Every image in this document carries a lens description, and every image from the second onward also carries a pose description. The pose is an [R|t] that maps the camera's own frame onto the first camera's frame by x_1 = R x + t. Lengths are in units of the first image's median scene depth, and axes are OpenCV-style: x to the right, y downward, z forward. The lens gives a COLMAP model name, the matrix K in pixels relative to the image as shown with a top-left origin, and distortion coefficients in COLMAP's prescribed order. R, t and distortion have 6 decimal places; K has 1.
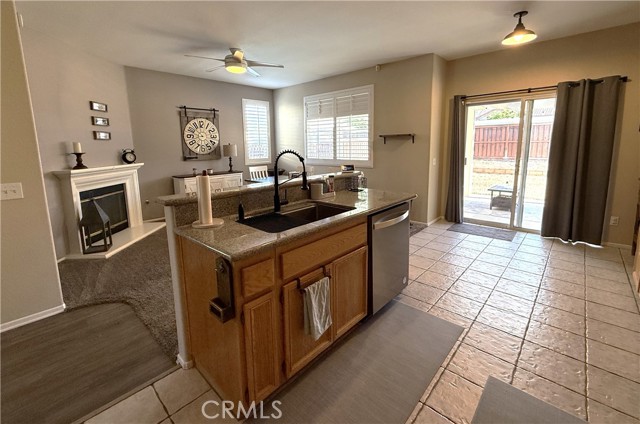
lens RADIAL K [[279.5, 0, 321.4], [0, 279.5, 184.4], [0, 0, 1]] dist [-0.000692, -0.000037]
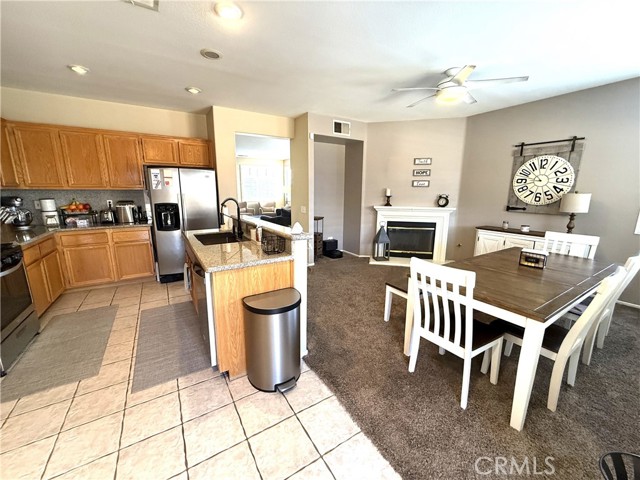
lens RADIAL K [[257.3, 0, 318.6], [0, 257.3, 240.4], [0, 0, 1]] dist [0.008693, -0.001186]
pose [[-0.266523, 0.203626, -0.942073, 0.421013], [-0.136578, 0.959586, 0.246051, -0.116214], [0.954103, 0.194245, -0.227941, 0.672193]]
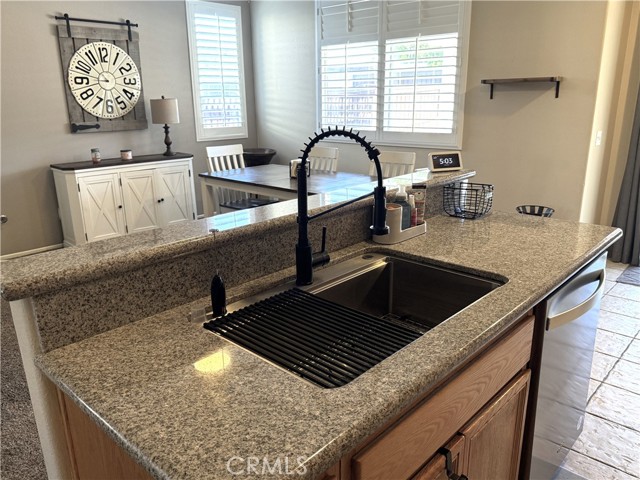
lens RADIAL K [[499.4, 0, 318.3], [0, 499.4, 241.3], [0, 0, 1]] dist [0.024622, -0.024702]
pose [[0.999858, 0.007337, -0.015183, -0.048263], [-0.005092, 0.989712, 0.142986, -0.024544], [0.016076, -0.142888, 0.989608, 0.114641]]
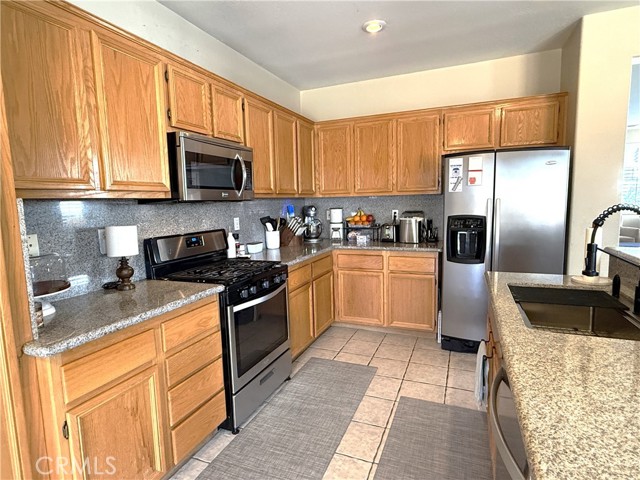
lens RADIAL K [[347.8, 0, 318.5], [0, 347.8, 238.9], [0, 0, 1]] dist [0.000483, 0.001129]
pose [[-0.940098, 0.076167, -0.332286, 0.252343], [-0.008825, 0.968957, 0.247073, -0.081398], [0.340789, 0.235206, -0.910242, 0.523492]]
